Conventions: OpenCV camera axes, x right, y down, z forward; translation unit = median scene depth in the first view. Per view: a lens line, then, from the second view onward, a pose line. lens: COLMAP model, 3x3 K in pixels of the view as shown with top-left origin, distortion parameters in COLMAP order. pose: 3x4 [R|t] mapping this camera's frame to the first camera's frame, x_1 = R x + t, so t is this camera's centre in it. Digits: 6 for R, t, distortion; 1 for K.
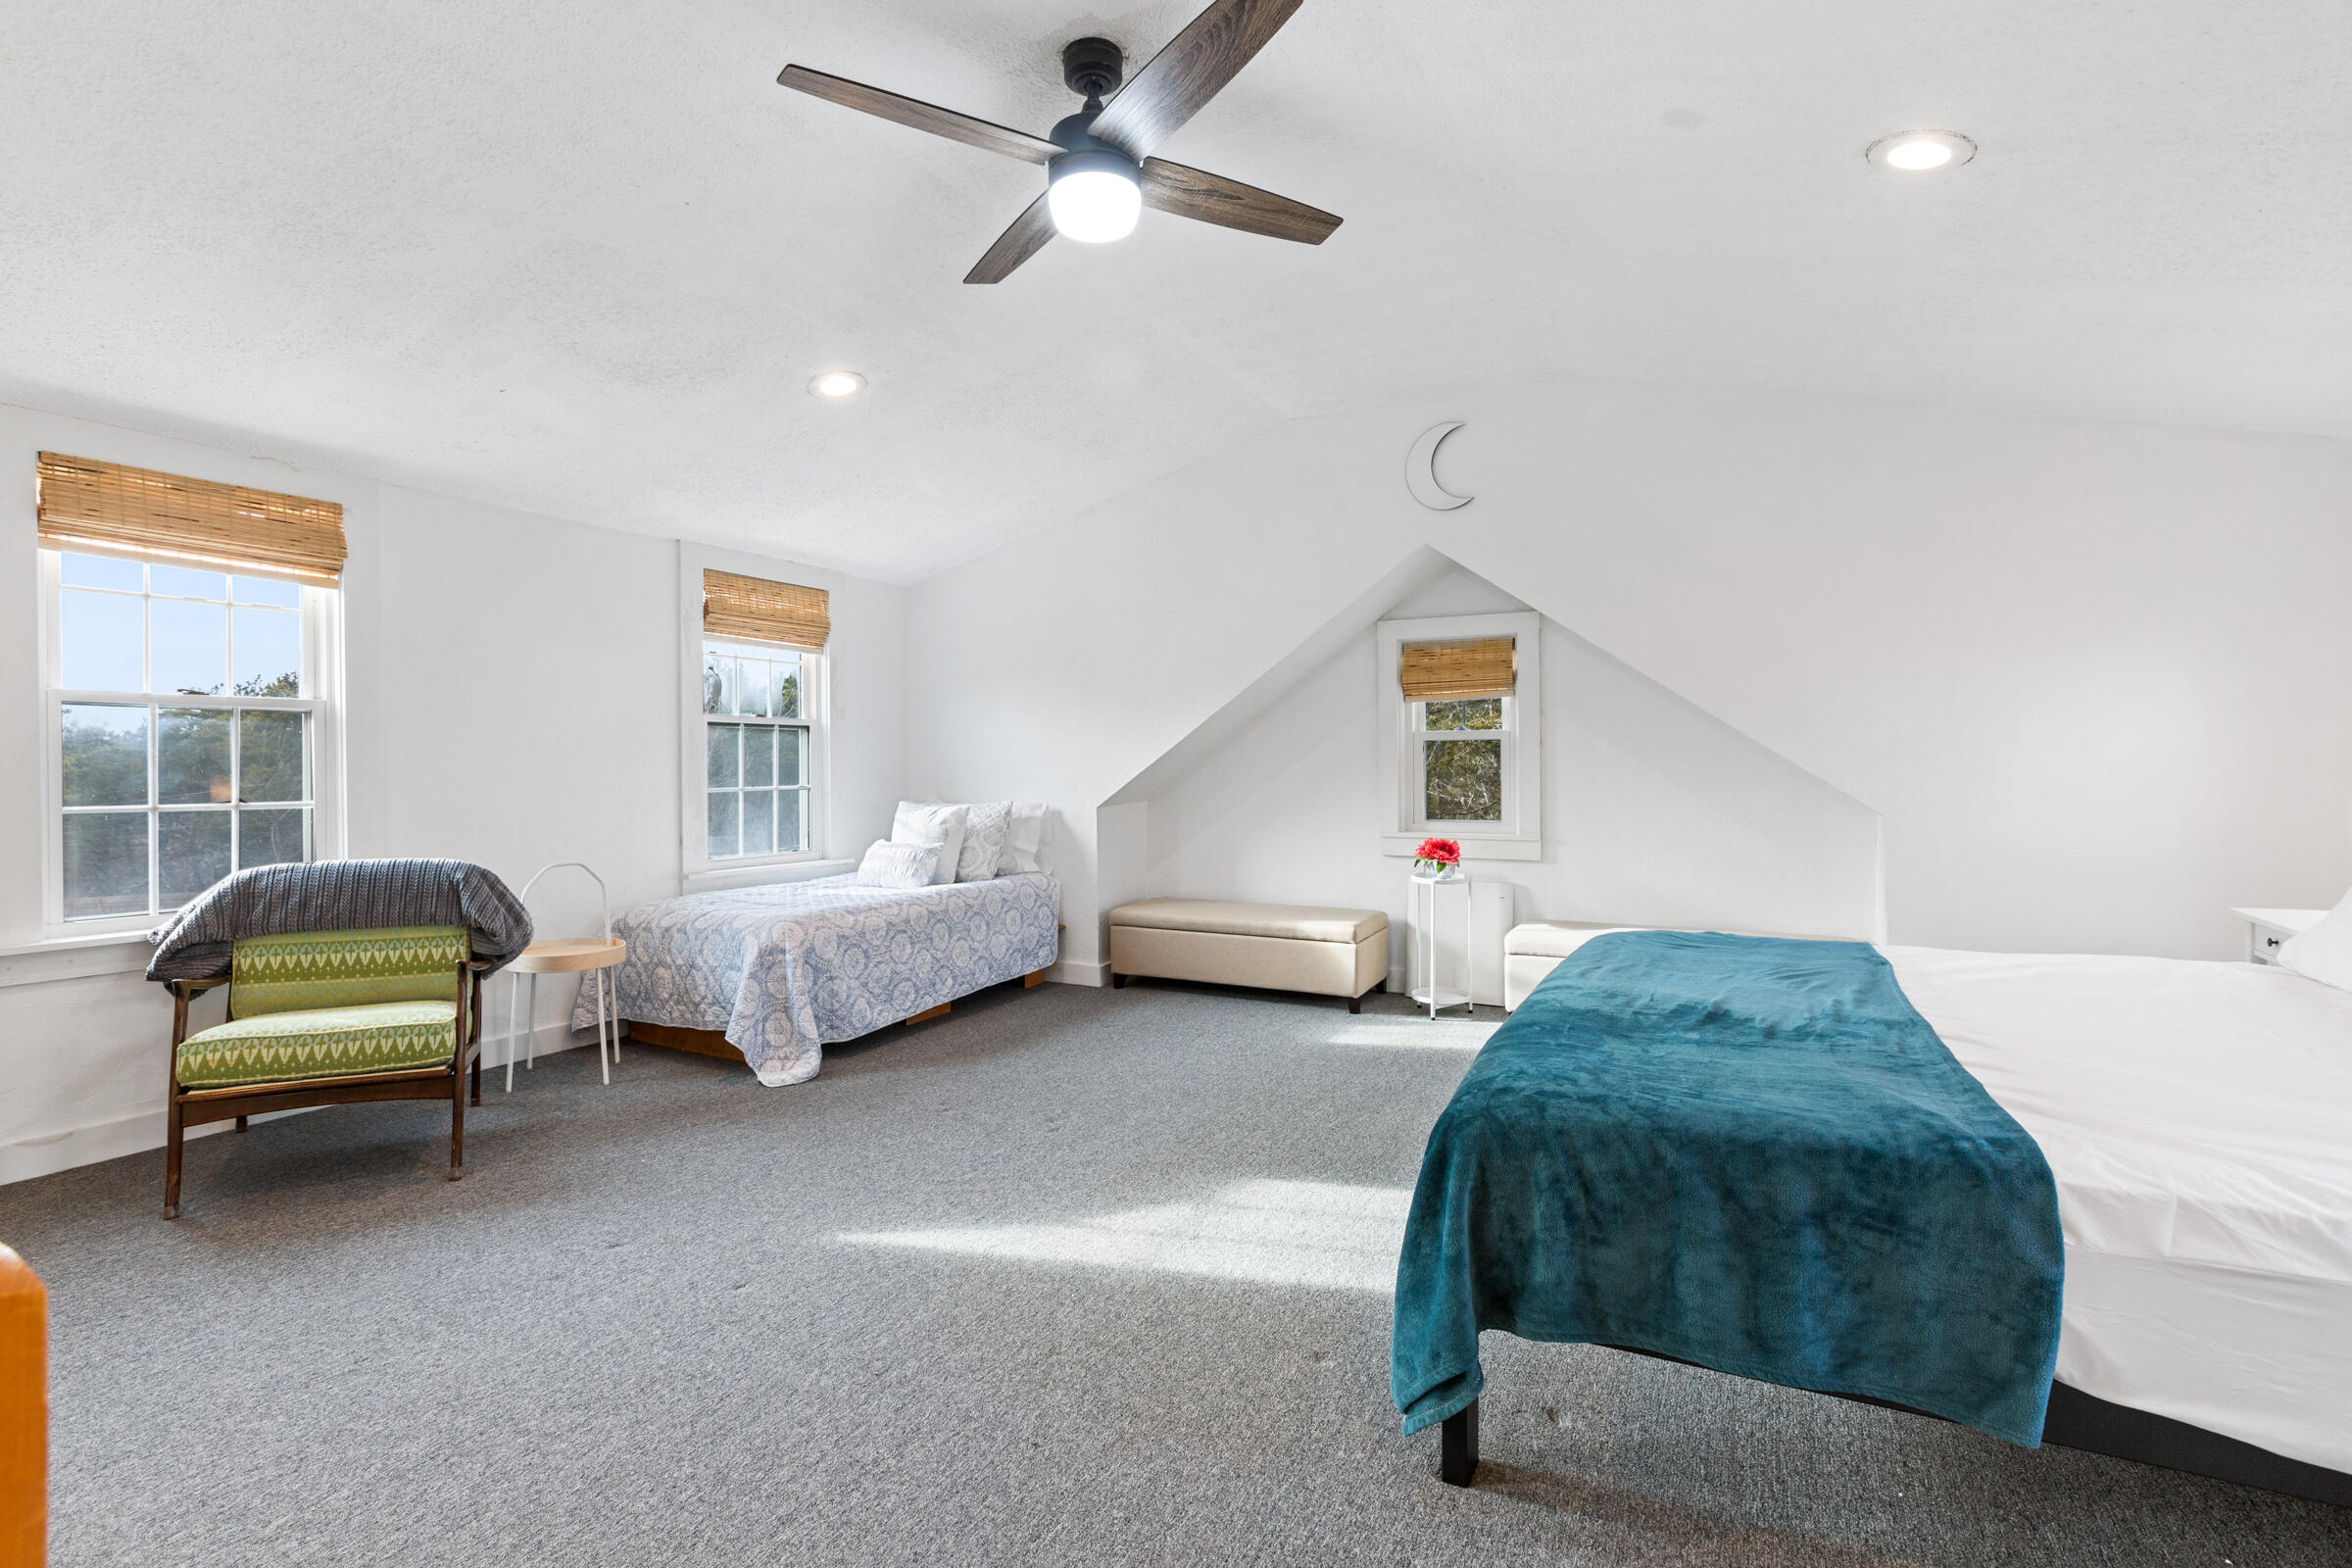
lens RADIAL K [[1106.6, 0, 1146.1], [0, 1106.6, 773.7], [0, 0, 1]] dist [-0.003150, -0.000073]
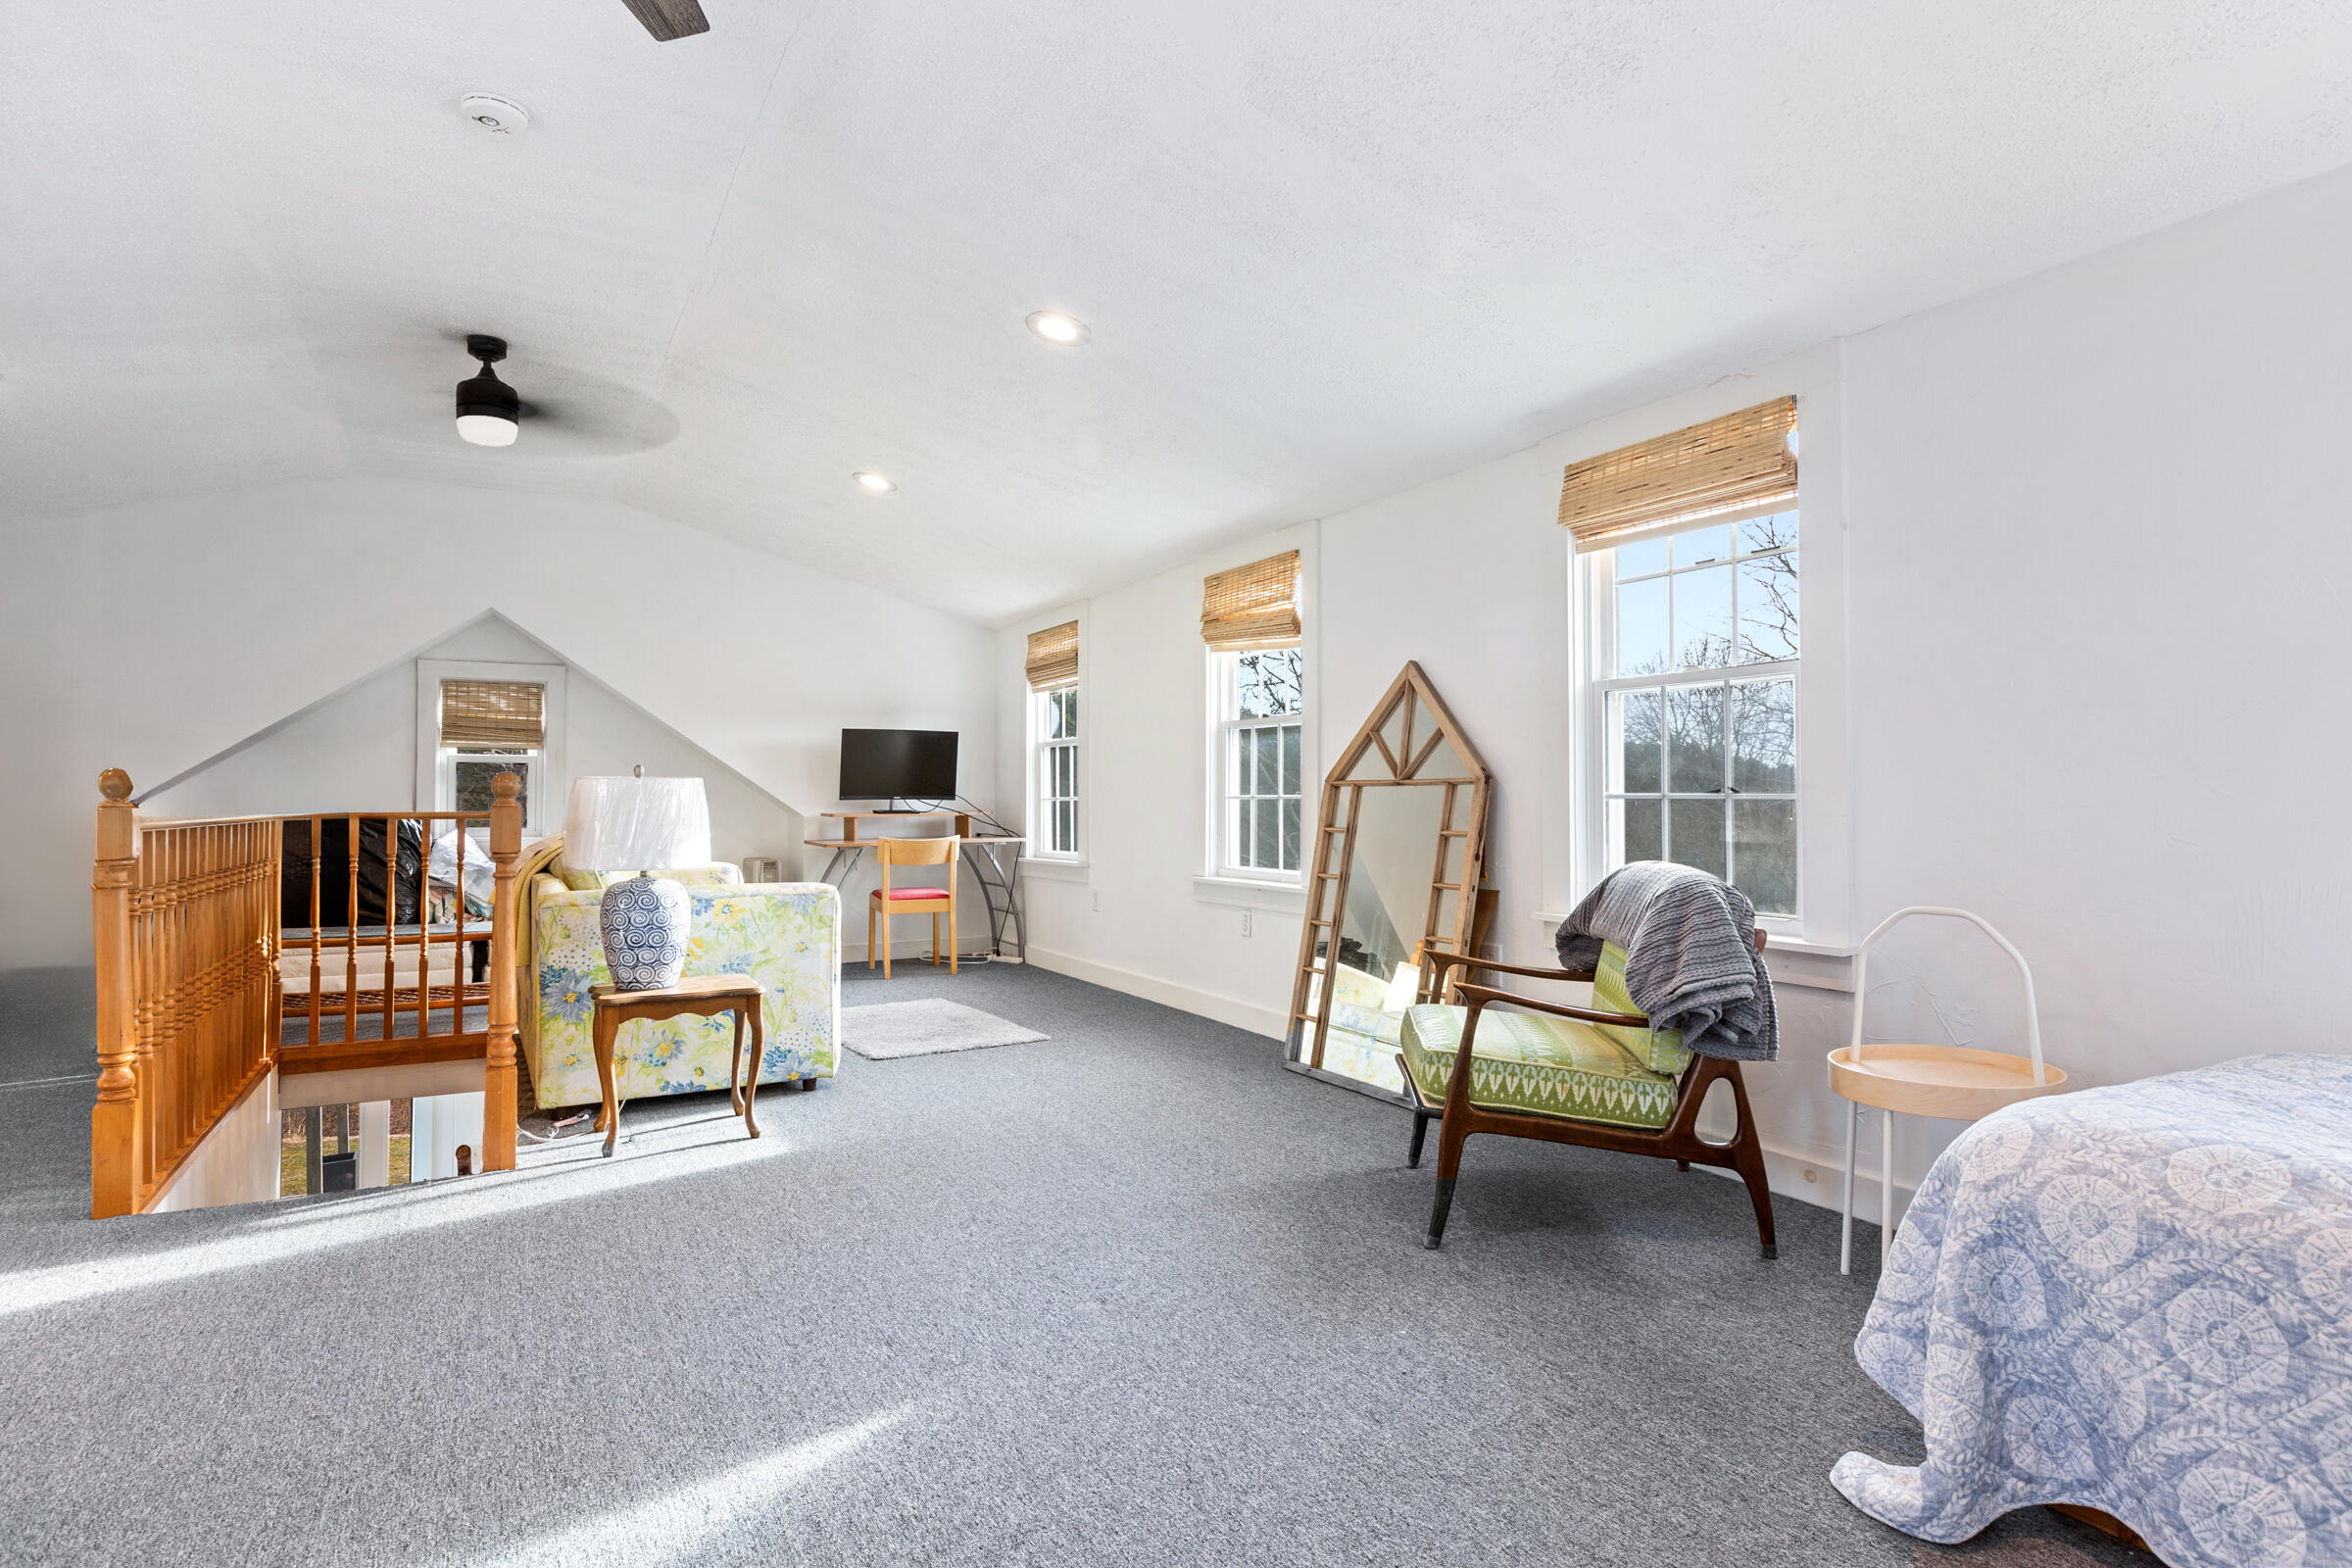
lens RADIAL K [[1255.9, 0, 1176.0], [0, 1255.9, 784.0], [0, 0, 1]] dist [0.000035, -0.001469]
pose [[-0.537328, -0.008388, -0.843332, 0.239796], [-0.007060, 0.999960, -0.005447, 0.030657], [0.843344, 0.003027, -0.537366, 1.256748]]
